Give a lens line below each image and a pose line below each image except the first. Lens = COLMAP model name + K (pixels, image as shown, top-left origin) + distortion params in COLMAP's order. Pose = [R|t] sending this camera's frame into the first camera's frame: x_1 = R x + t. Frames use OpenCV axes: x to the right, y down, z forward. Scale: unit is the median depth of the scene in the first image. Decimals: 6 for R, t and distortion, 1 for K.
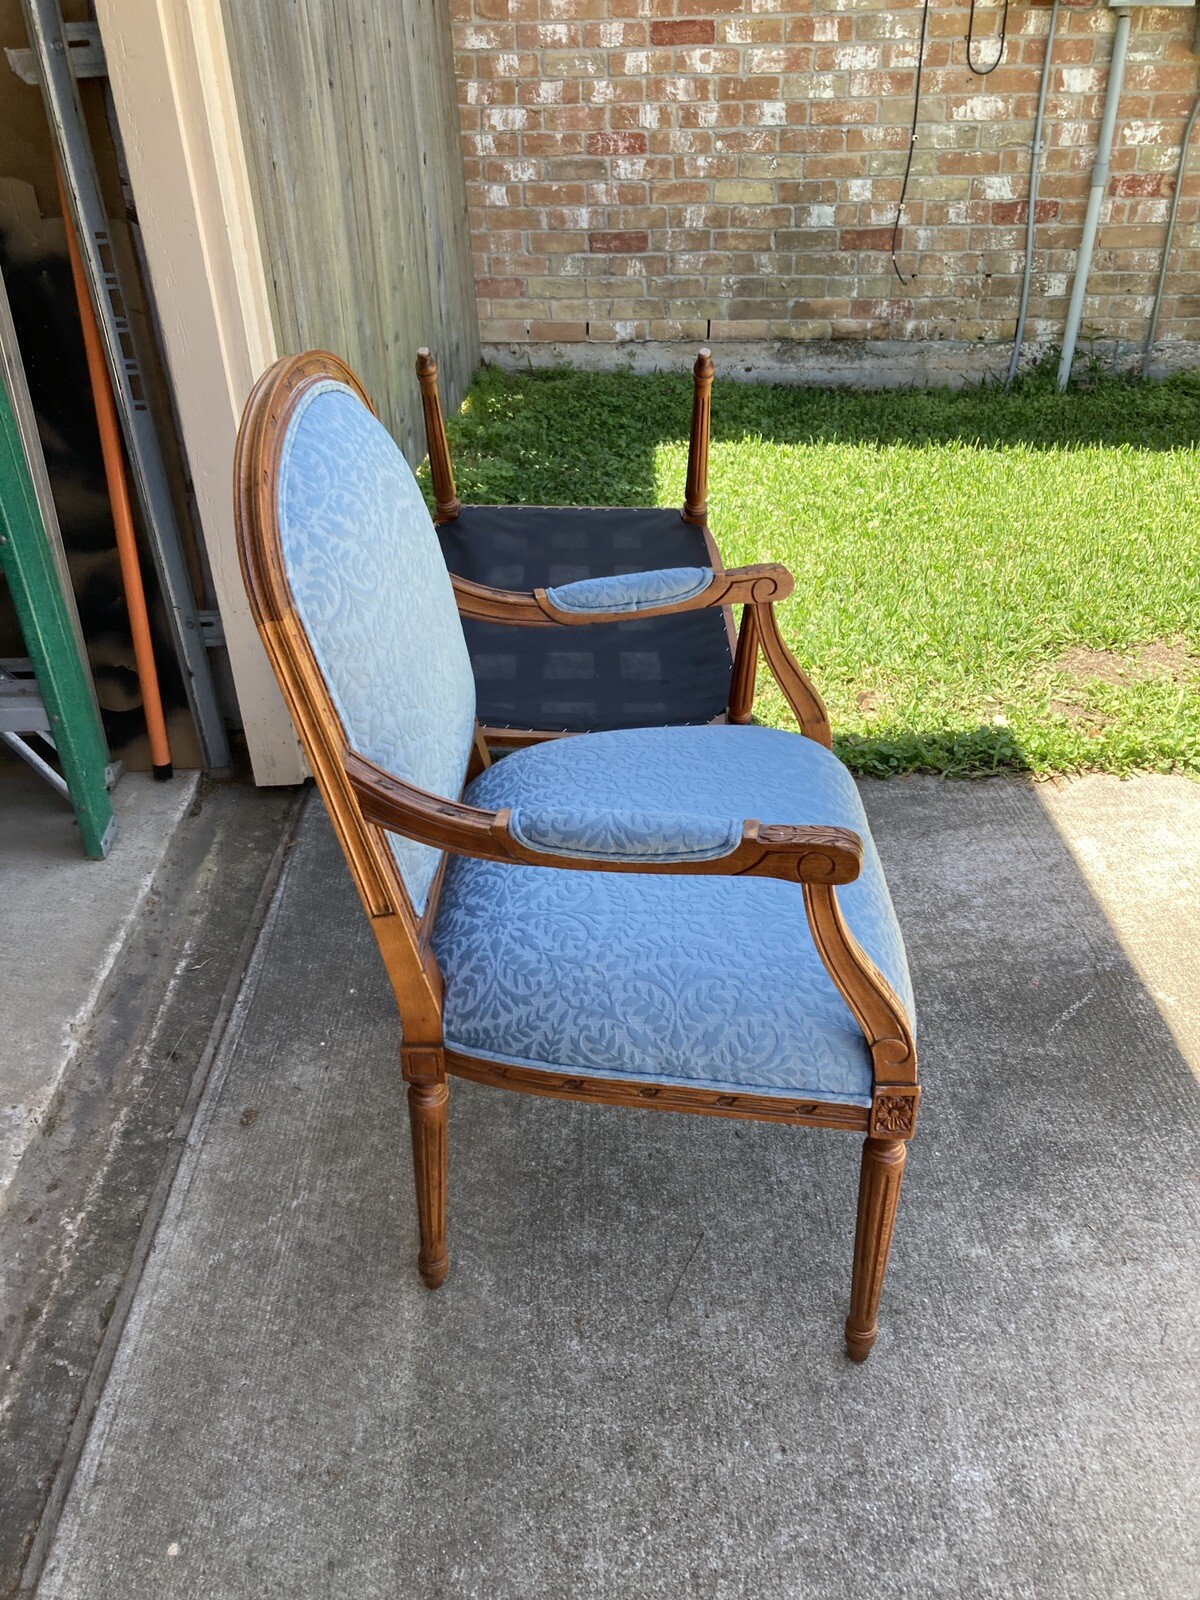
lens RADIAL K [[1276.6, 0, 599.5], [0, 1276.6, 795.0], [0, 0, 1]] dist [-0.013966, 0.037013]
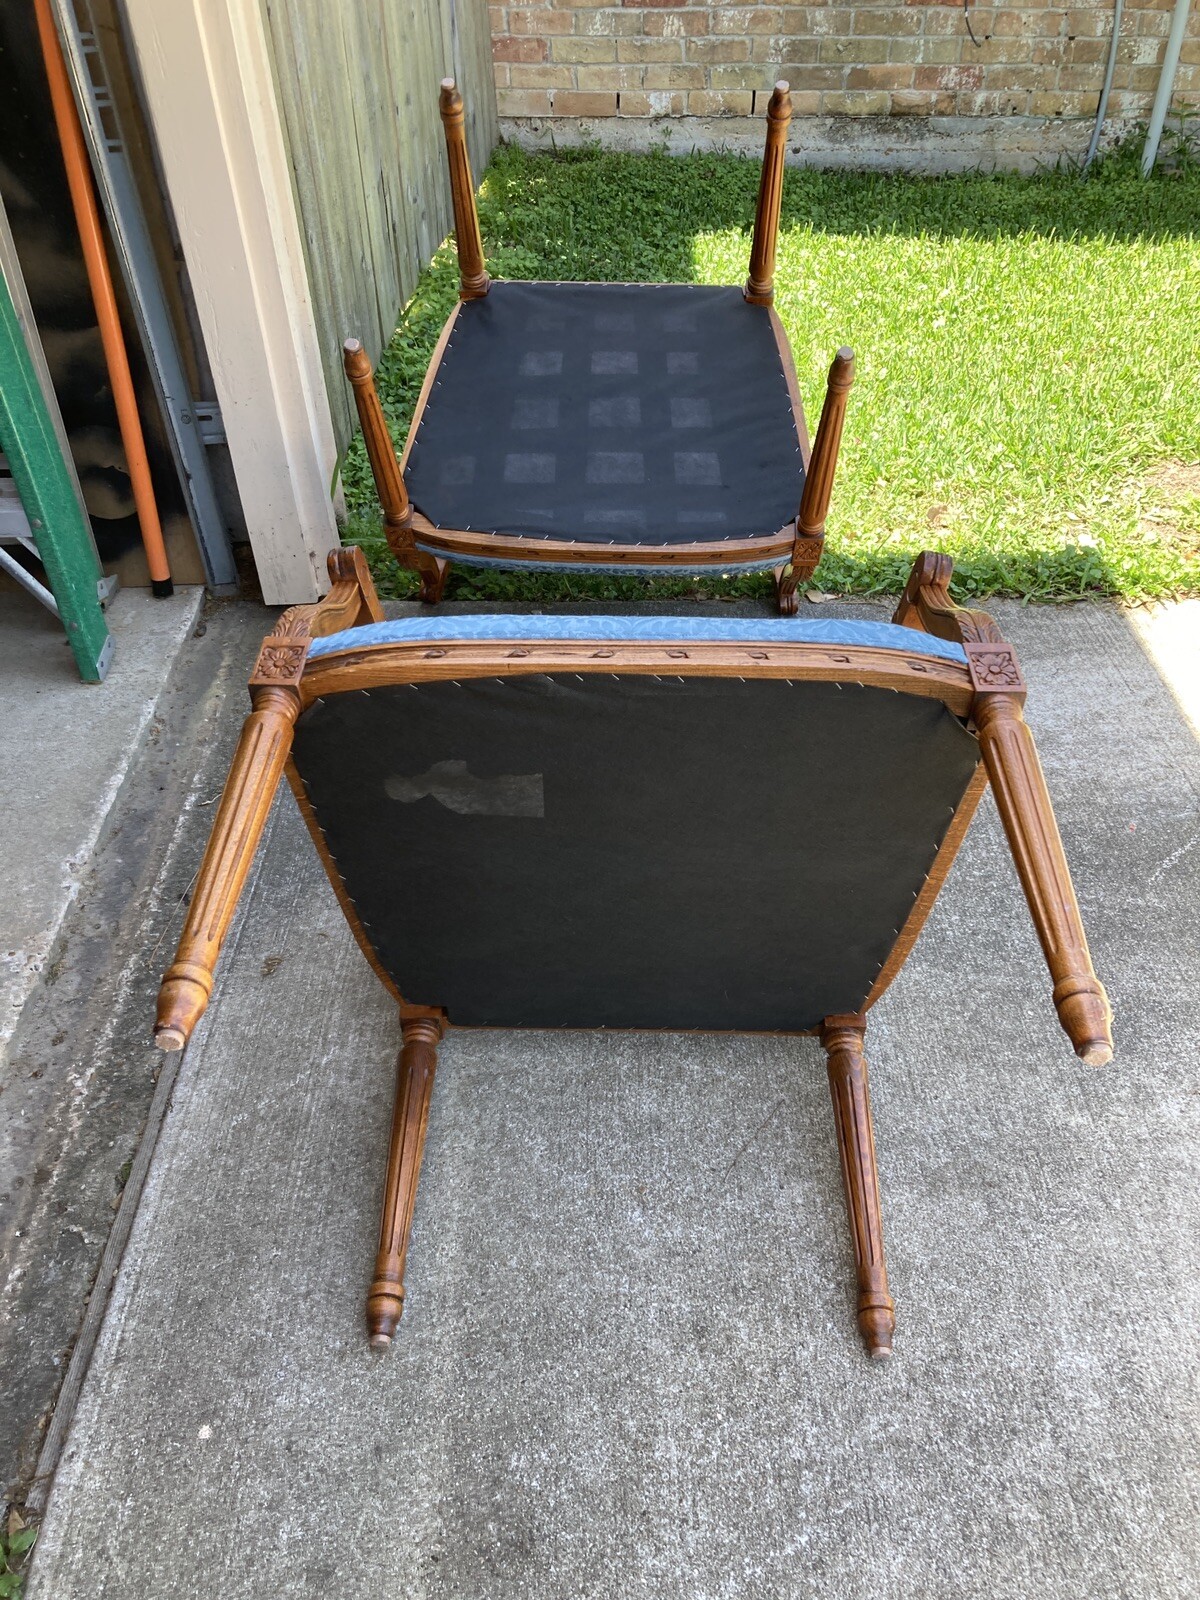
lens RADIAL K [[1276.6, 0, 603.2], [0, 1276.6, 817.5], [0, 0, 1]] dist [-0.013966, 0.037013]
pose [[0.999958, 0.008827, -0.002509, -0.025843], [-0.008383, 0.989894, 0.141560, 0.012060], [0.003733, -0.141533, 0.989927, 0.081984]]
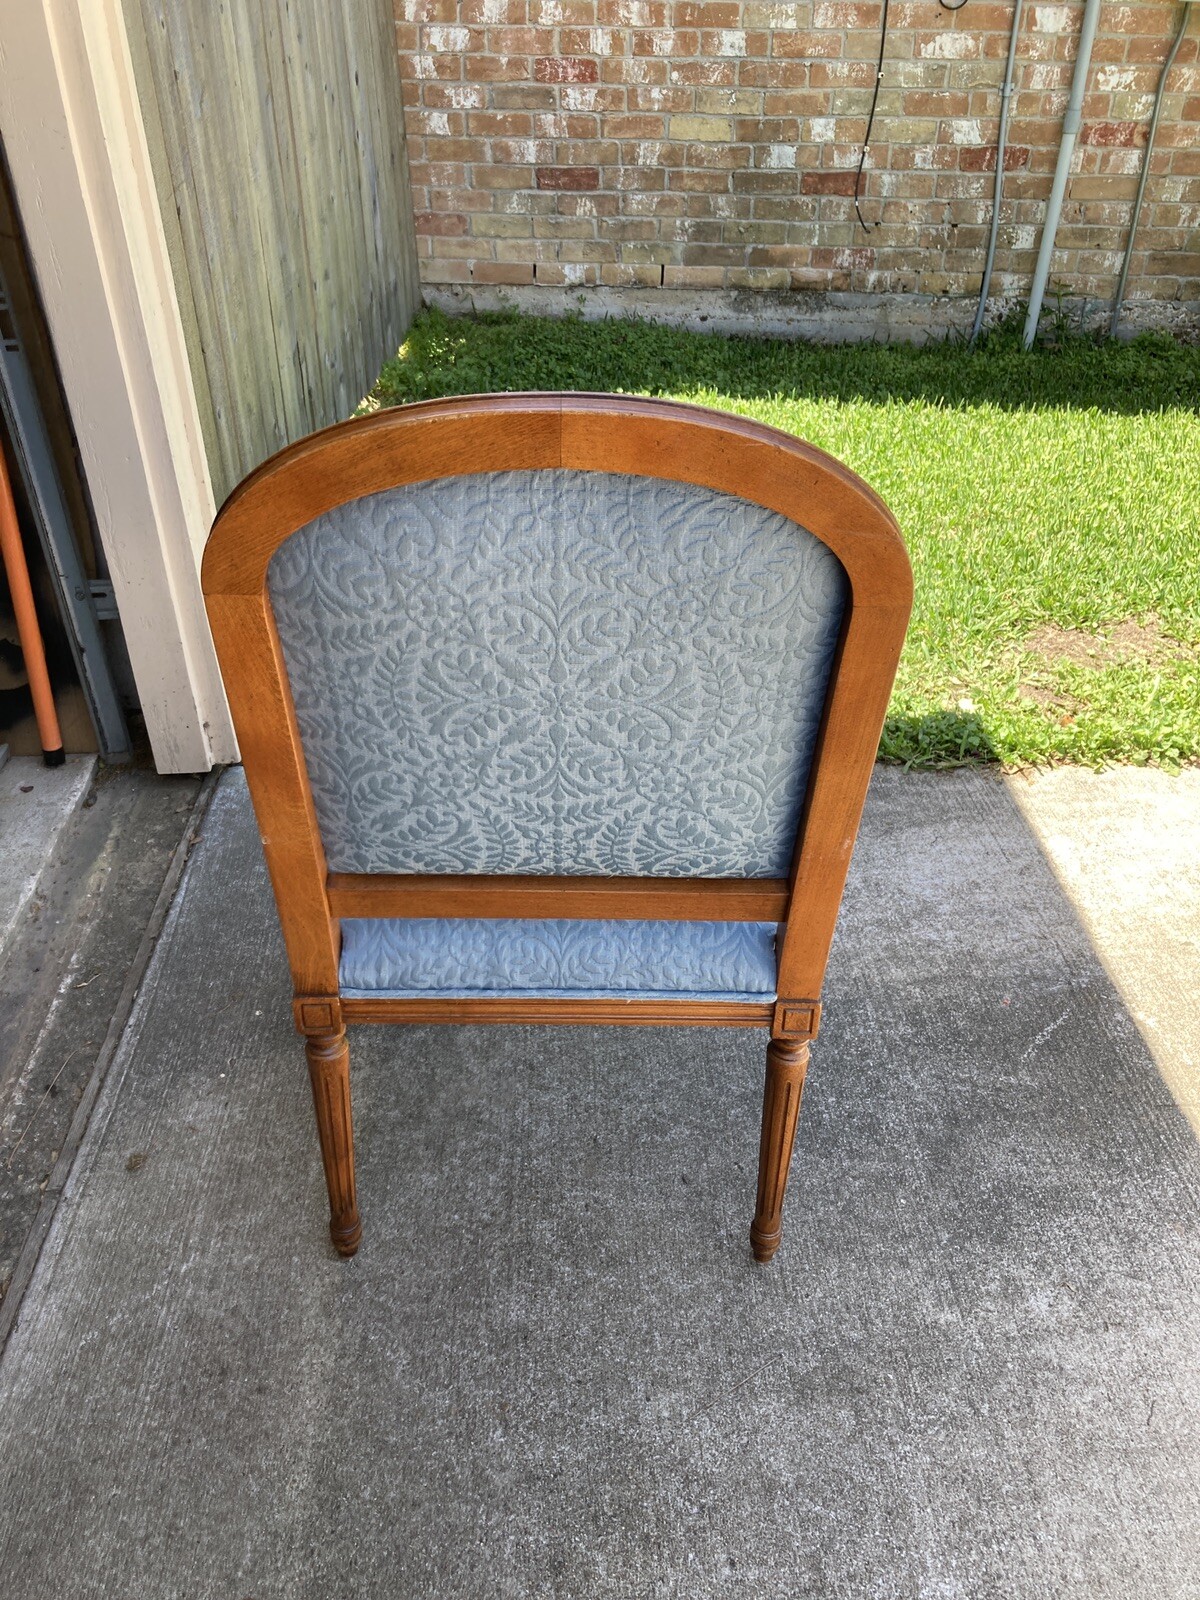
lens RADIAL K [[1276.6, 0, 611.5], [0, 1276.6, 797.2], [0, 0, 1]] dist [-0.013966, 0.037013]
pose [[0.998812, 0.005658, 0.048392, 0.008109], [-0.007579, 0.999187, 0.039592, -0.028137], [-0.048128, -0.039912, 0.998043, 0.077702]]
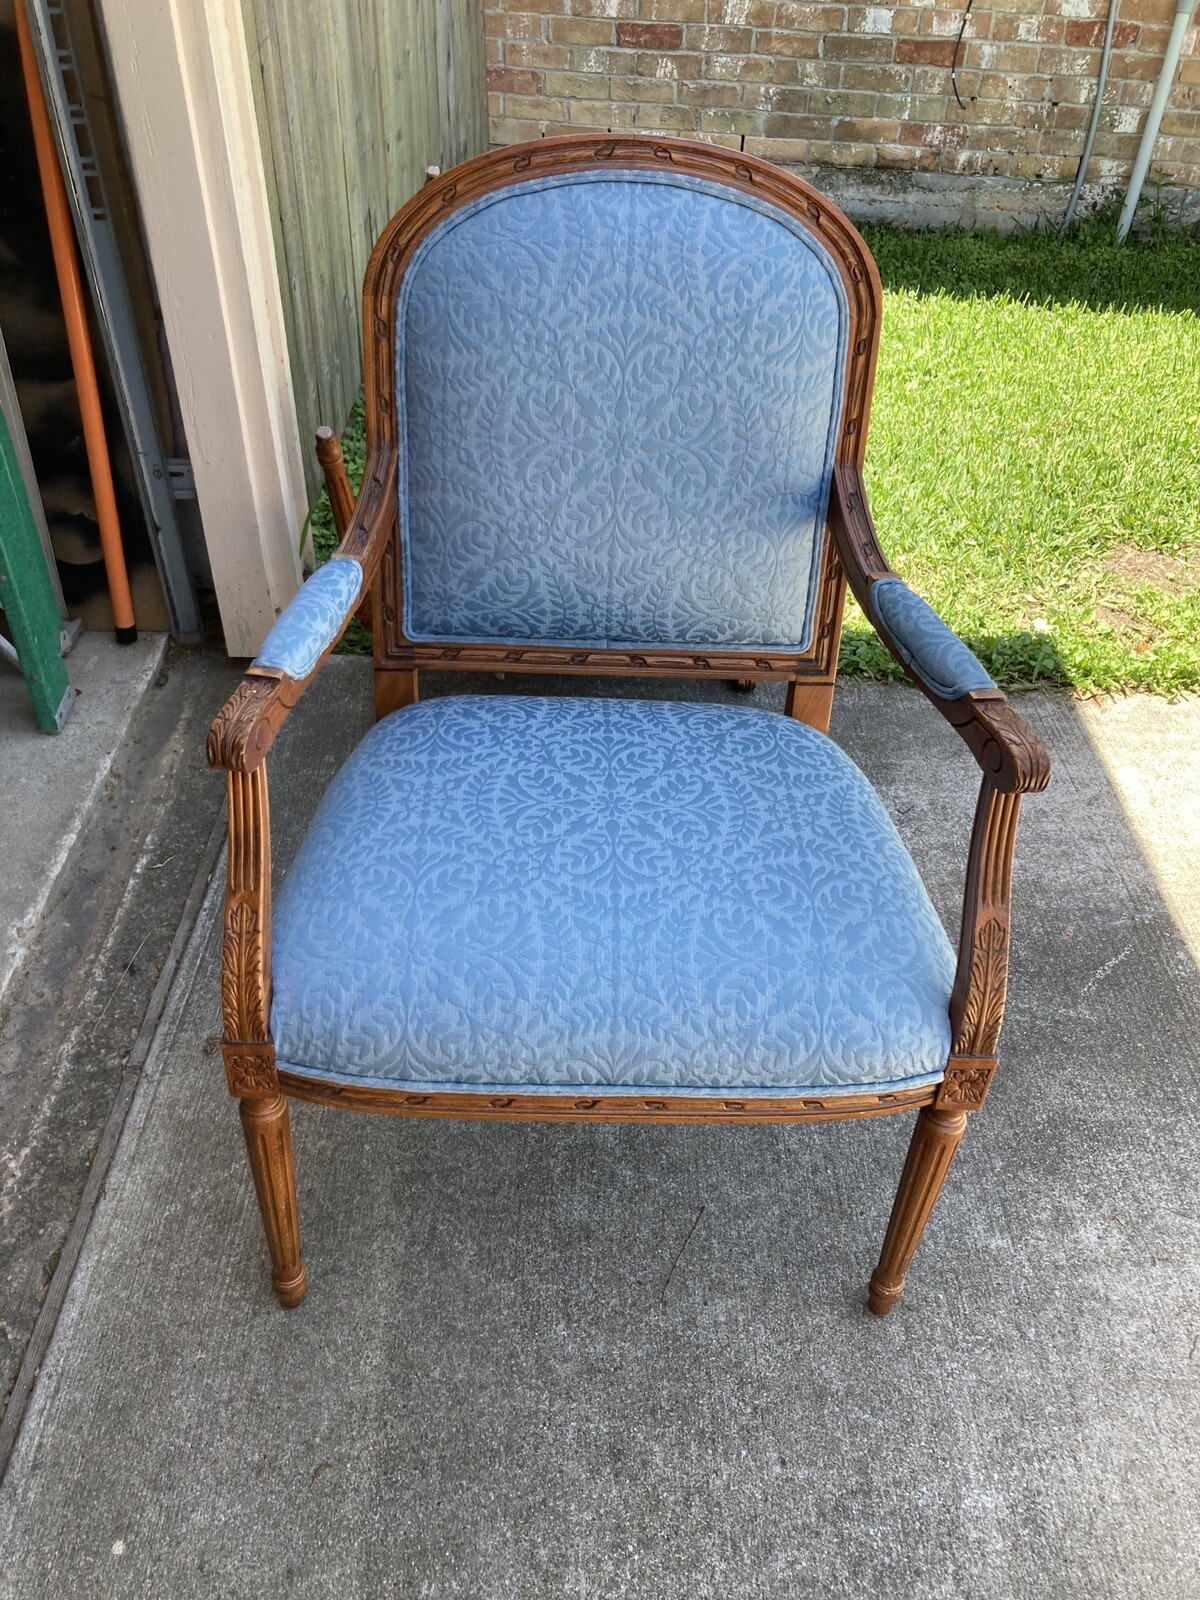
lens RADIAL K [[1276.6, 0, 600.2], [0, 1276.6, 789.2], [0, 0, 1]] dist [-0.013966, 0.037013]
pose [[0.998172, 0.055996, 0.022732, -0.020145], [-0.058475, 0.989886, 0.129256, -0.045223], [-0.015264, -0.130349, 0.991351, 0.080347]]
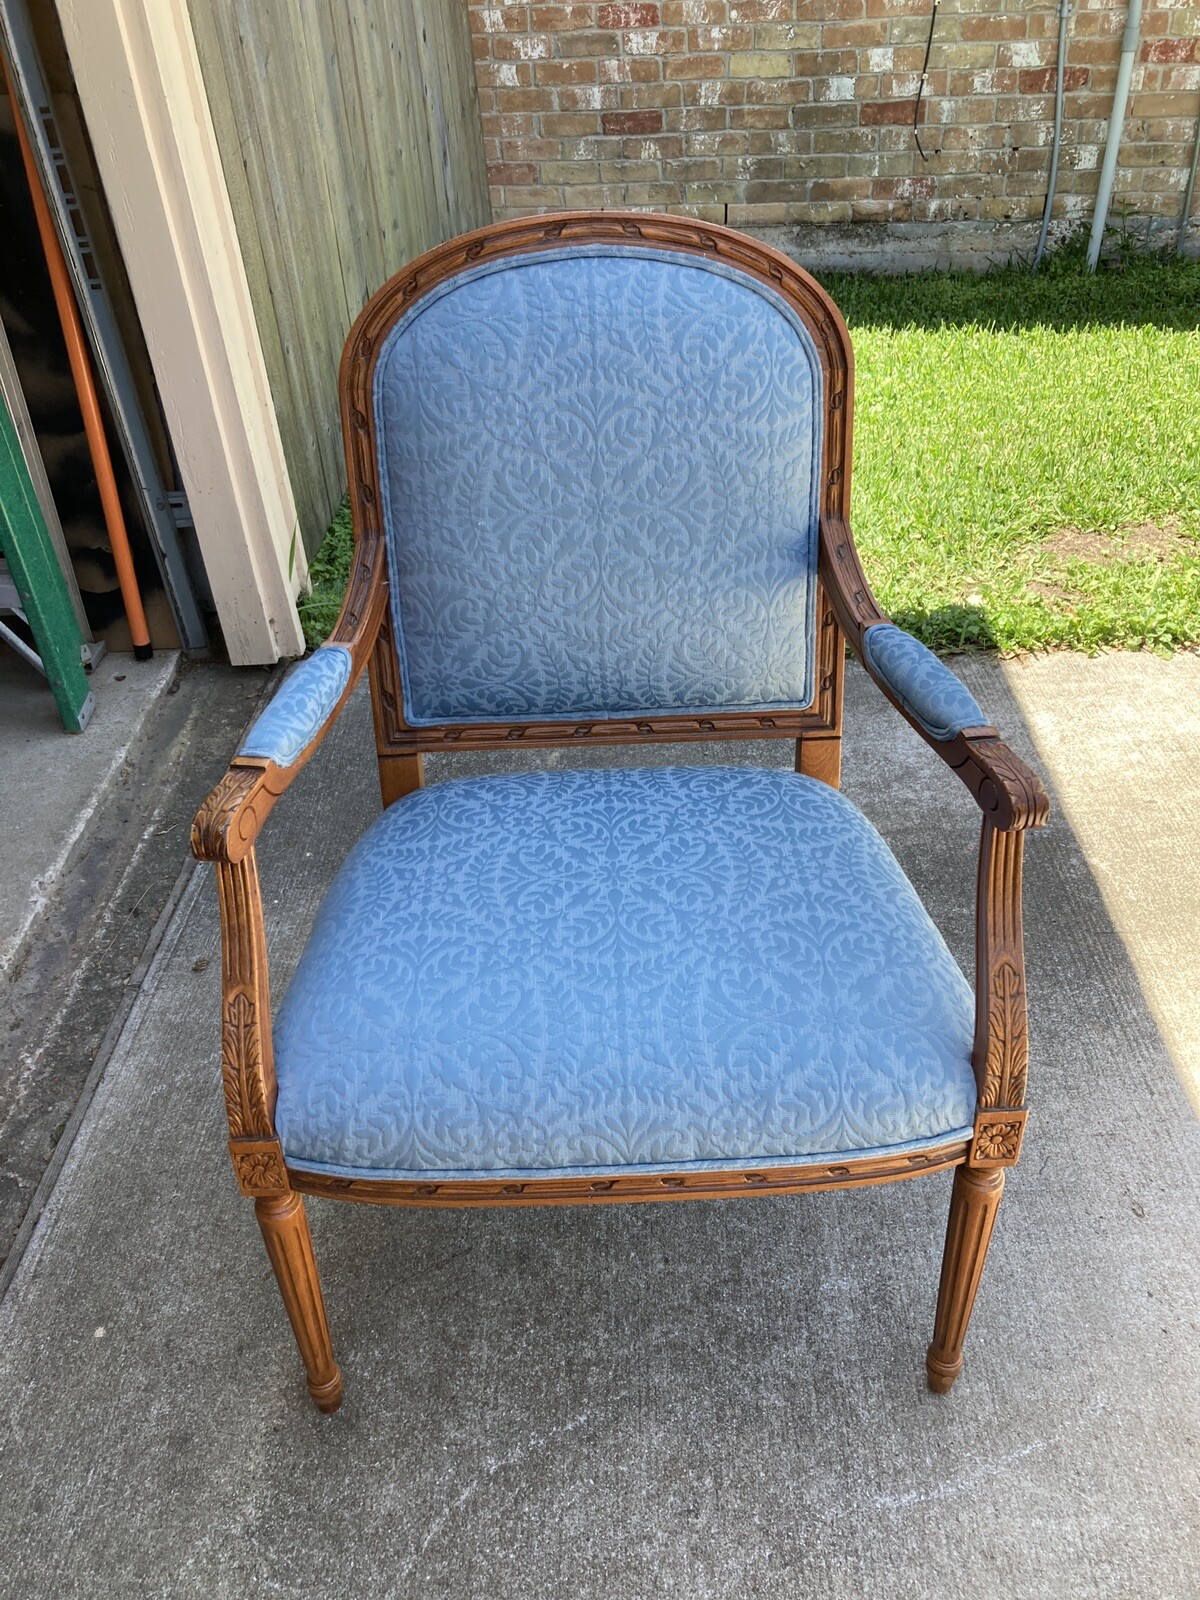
lens RADIAL K [[1276.6, 0, 605.0], [0, 1276.6, 807.9], [0, 0, 1]] dist [-0.013966, 0.037013]
pose [[0.998907, 0.001458, -0.046710, 0.078006], [0.002020, 0.997232, 0.074324, 0.030853], [0.046689, -0.074337, 0.996140, -0.020733]]
